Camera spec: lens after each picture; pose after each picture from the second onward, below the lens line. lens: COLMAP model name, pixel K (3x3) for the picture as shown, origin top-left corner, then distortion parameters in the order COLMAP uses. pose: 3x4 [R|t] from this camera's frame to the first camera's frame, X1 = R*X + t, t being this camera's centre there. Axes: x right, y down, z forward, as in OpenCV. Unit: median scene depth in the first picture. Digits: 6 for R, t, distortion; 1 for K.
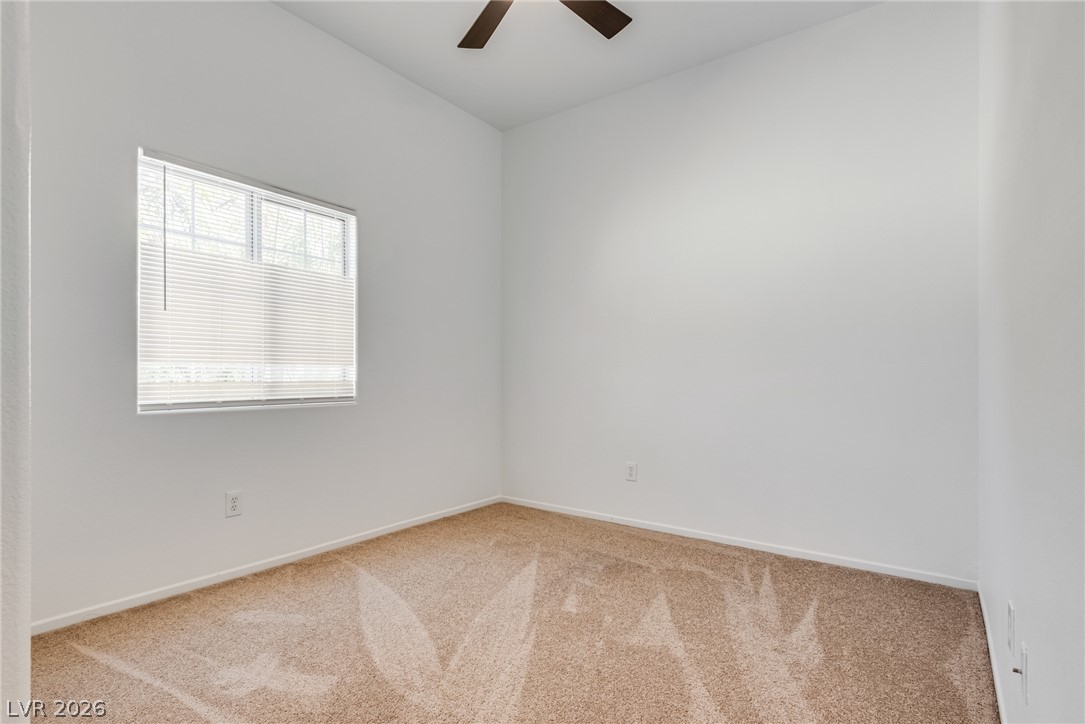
lens RADIAL K [[496.5, 0, 533.0], [0, 496.5, 369.0], [0, 0, 1]] dist [0.006310, -0.001180]
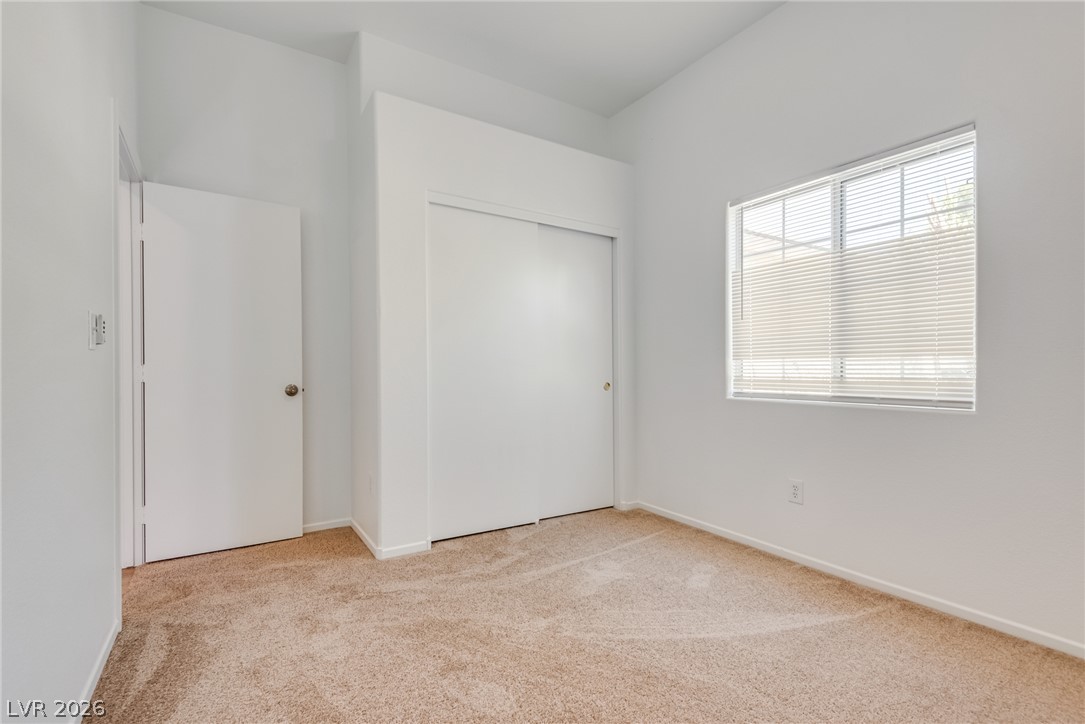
lens RADIAL K [[496.5, 0, 533.0], [0, 496.5, 369.0], [0, 0, 1]] dist [0.006310, -0.001180]
pose [[-0.336189, -0.002357, -0.941791, 0.545505], [0.011695, 0.999909, -0.006677, 0.010043], [0.941722, -0.013259, -0.336131, 0.778182]]
